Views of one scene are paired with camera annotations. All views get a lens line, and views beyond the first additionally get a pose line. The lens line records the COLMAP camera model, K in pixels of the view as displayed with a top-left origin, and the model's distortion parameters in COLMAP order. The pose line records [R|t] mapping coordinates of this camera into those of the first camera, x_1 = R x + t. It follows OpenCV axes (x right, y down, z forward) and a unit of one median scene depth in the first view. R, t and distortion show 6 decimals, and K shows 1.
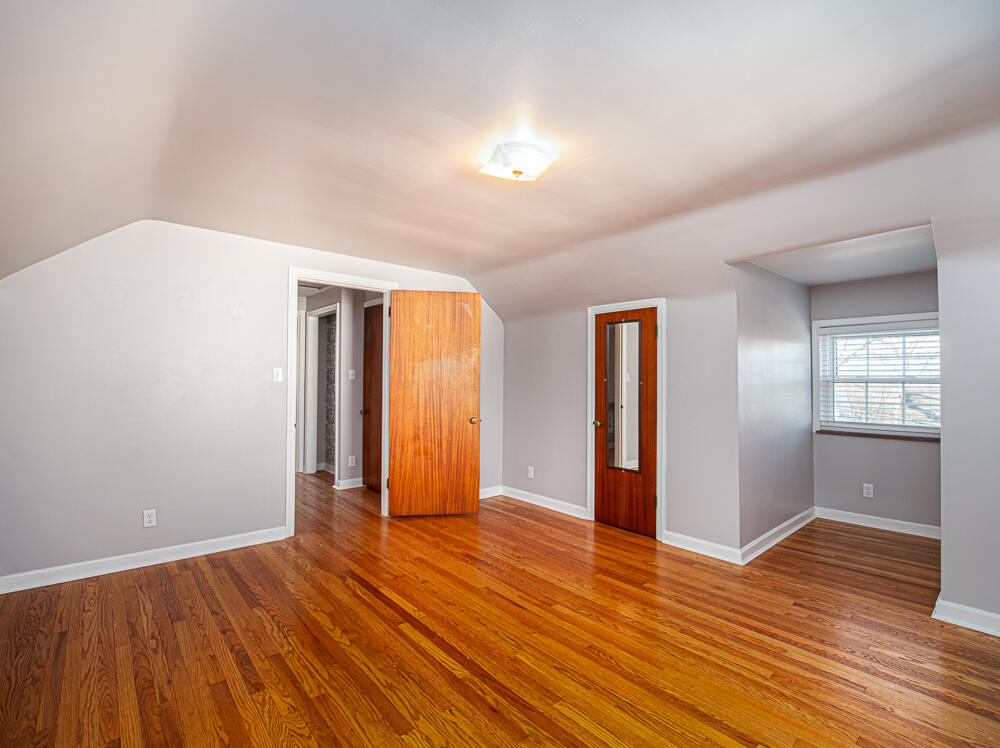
lens RADIAL K [[471.7, 0, 493.9], [0, 471.7, 373.1], [0, 0, 1]] dist [-0.014607, -0.001086]
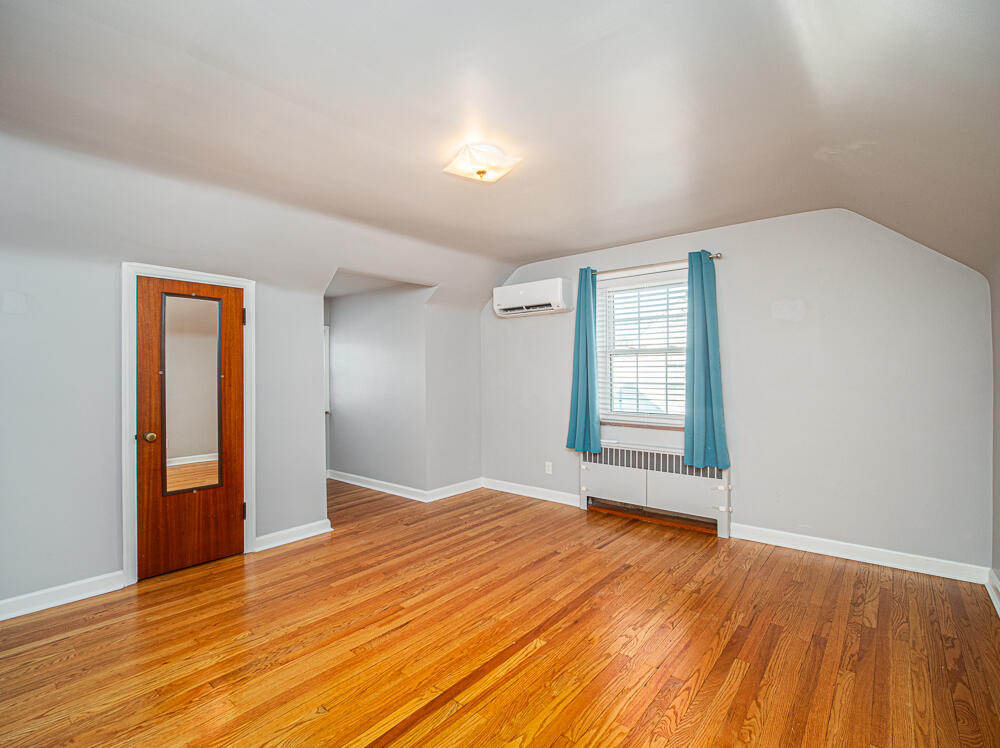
lens RADIAL K [[471.7, 0, 493.9], [0, 471.7, 373.1], [0, 0, 1]] dist [-0.014607, -0.001086]
pose [[-0.165533, -0.004422, 0.986194, -0.852349], [-0.008613, 0.999958, 0.003038, 0.013413], [-0.986167, -0.007991, -0.165564, 0.983858]]
